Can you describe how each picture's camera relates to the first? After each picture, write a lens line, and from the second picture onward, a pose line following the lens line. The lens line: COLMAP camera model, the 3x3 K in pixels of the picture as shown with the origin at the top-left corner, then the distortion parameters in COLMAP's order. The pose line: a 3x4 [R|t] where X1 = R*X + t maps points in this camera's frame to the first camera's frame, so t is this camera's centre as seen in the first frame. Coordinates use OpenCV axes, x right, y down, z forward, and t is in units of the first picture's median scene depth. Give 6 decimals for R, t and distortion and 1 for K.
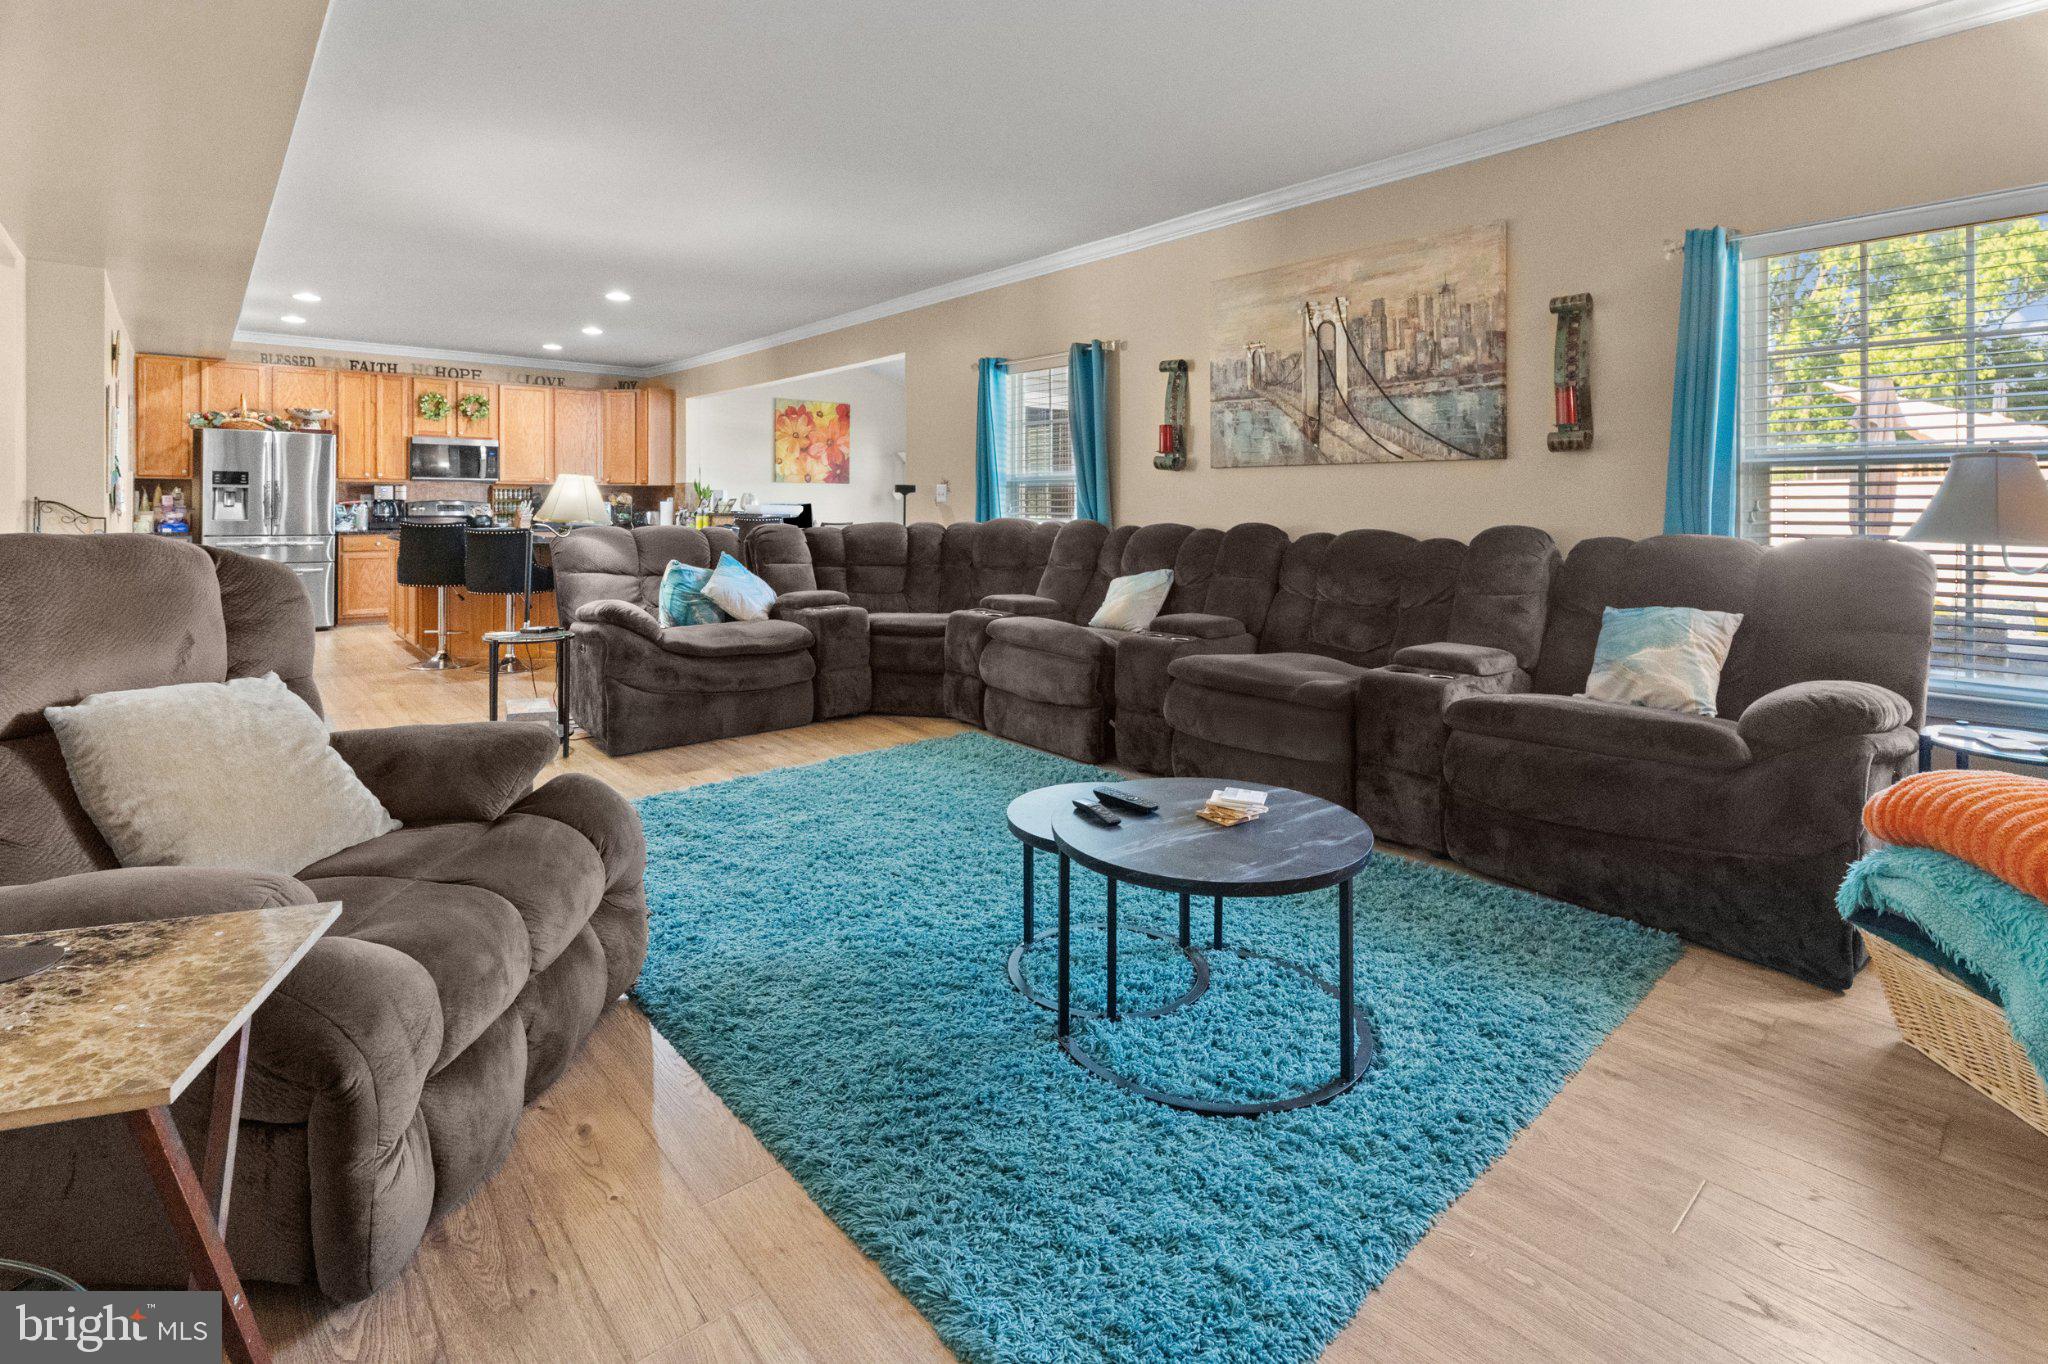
lens RADIAL K [[938.3, 0, 1024.2], [0, 938.3, 504.5], [0, 0, 1]] dist [-0.001525, 0.000078]
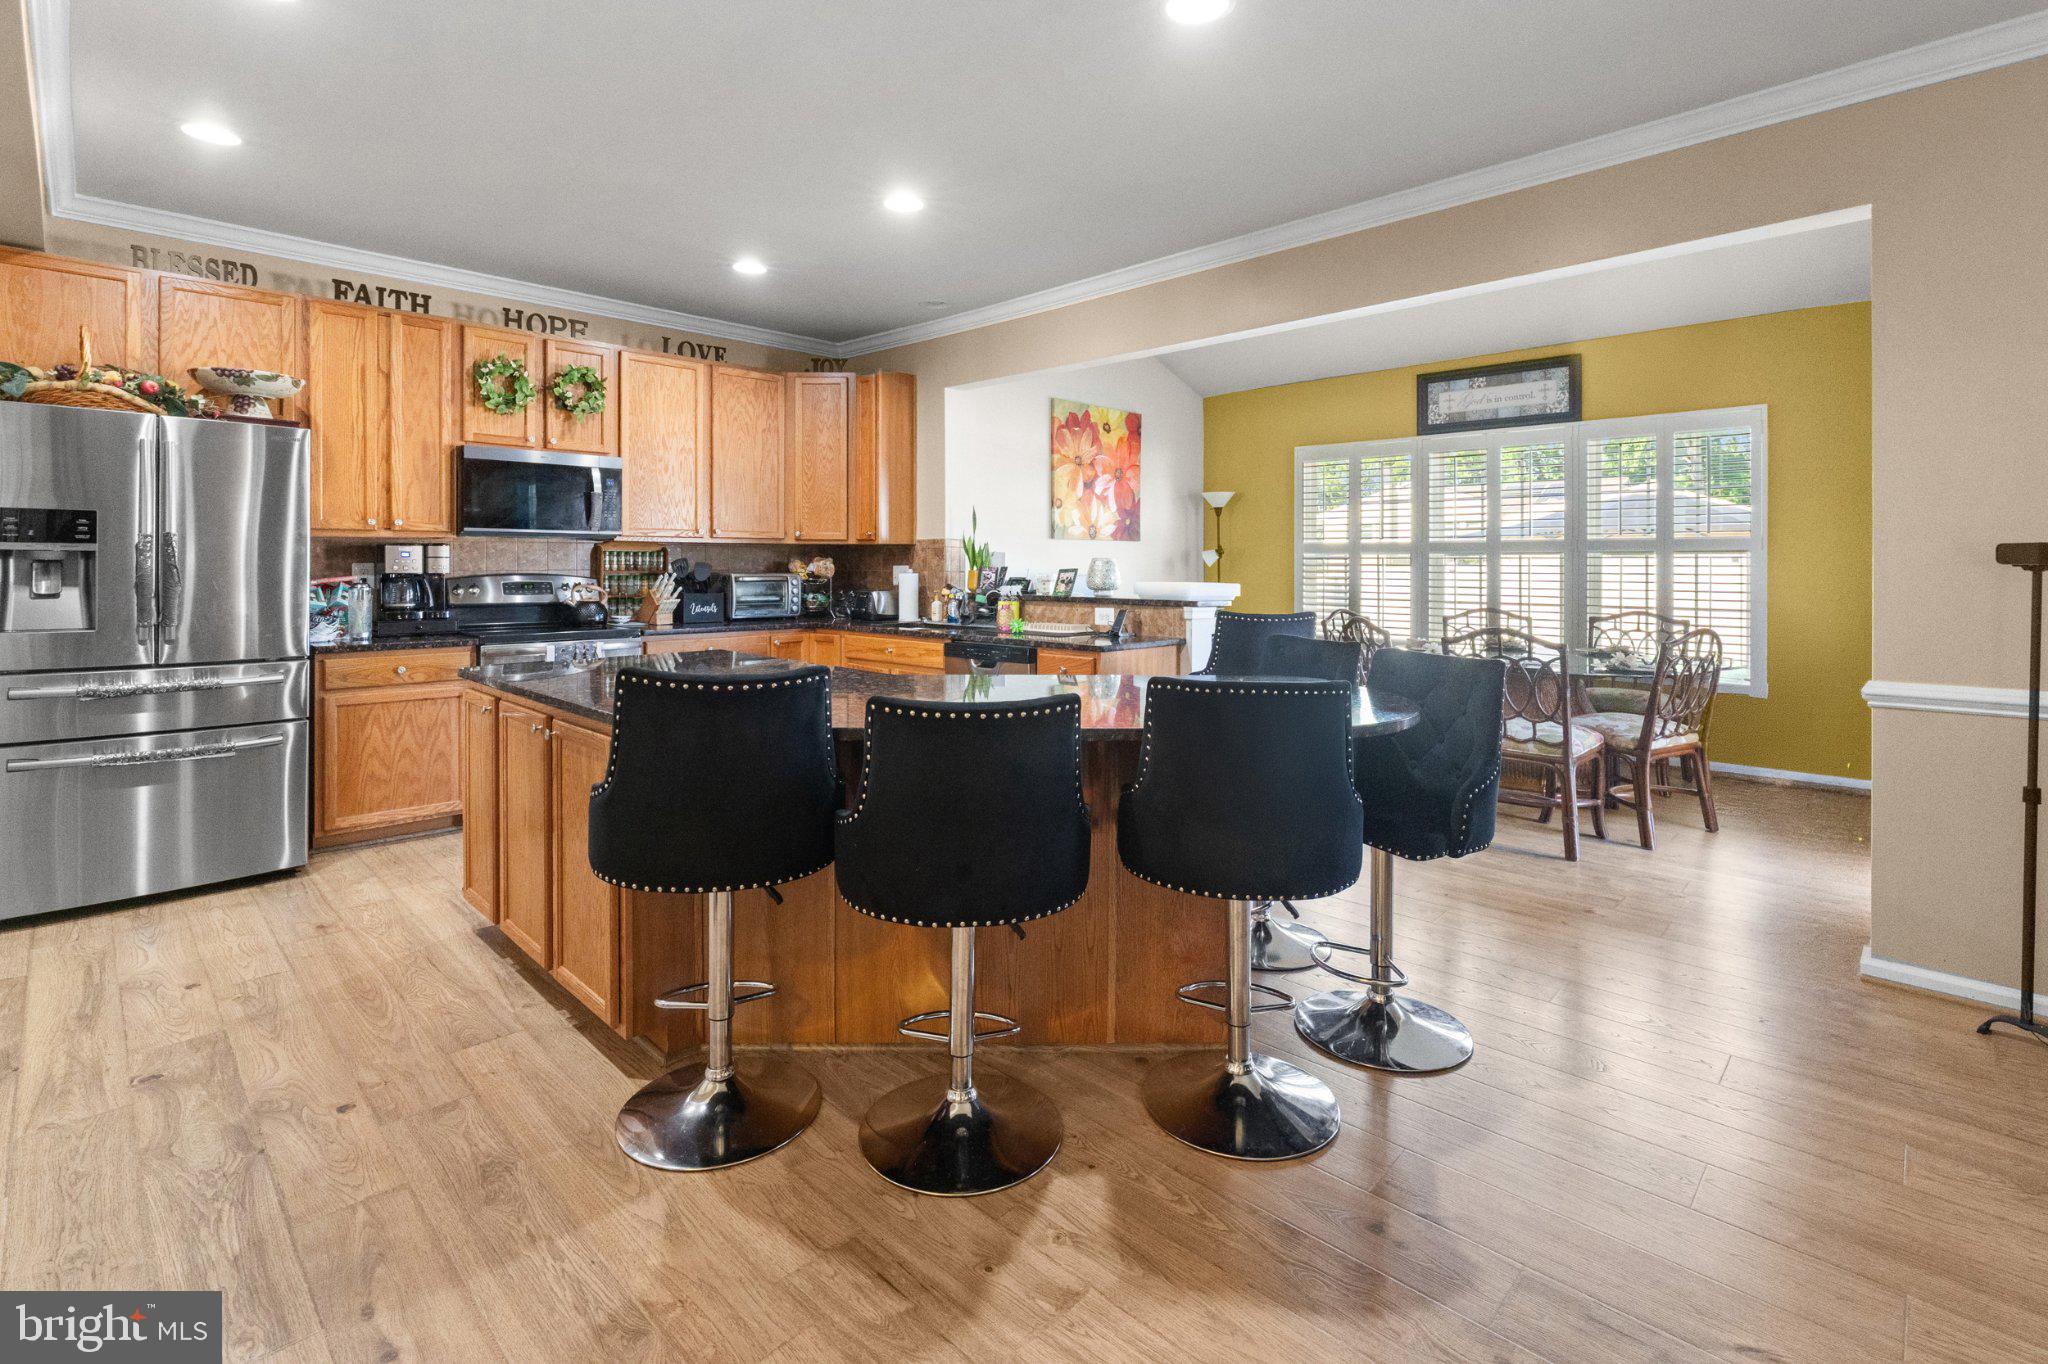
lens RADIAL K [[938.3, 0, 1023.0], [0, 938.3, 561.6], [0, 0, 1]] dist [-0.001525, 0.000078]
pose [[0.998200, -0.000968, 0.059969, -0.385531], [0.000986, 0.999999, -0.000258, -0.010850], [-0.059969, 0.000316, 0.998200, 0.488440]]
